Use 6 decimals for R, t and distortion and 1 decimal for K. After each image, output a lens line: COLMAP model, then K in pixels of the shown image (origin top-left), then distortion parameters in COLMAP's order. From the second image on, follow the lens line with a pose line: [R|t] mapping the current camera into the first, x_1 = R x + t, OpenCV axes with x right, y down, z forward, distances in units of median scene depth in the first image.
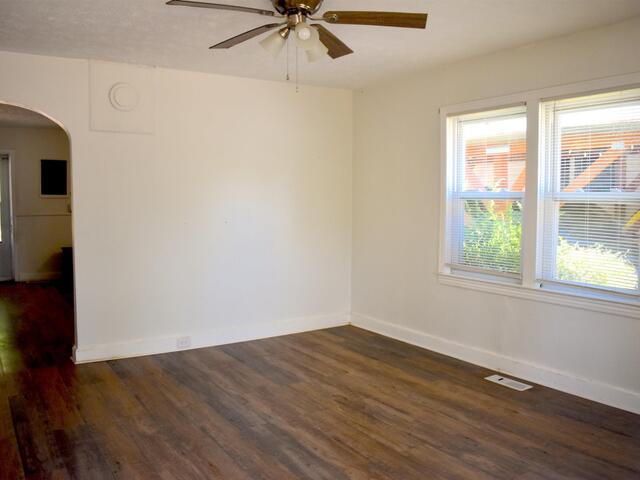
lens RADIAL K [[558.3, 0, 322.8], [0, 558.3, 238.2], [0, 0, 1]] dist [-0.092159, 0.011166]
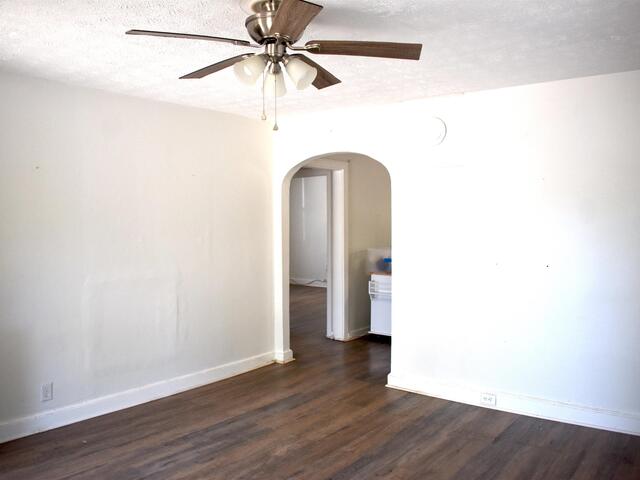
lens RADIAL K [[558.3, 0, 322.8], [0, 558.3, 238.2], [0, 0, 1]] dist [-0.092159, 0.011166]
pose [[0.731936, 0.206250, -0.649408, 0.636455], [-0.263889, 0.964512, 0.008902, -0.128258], [0.628198, 0.164856, 0.760388, 0.409730]]
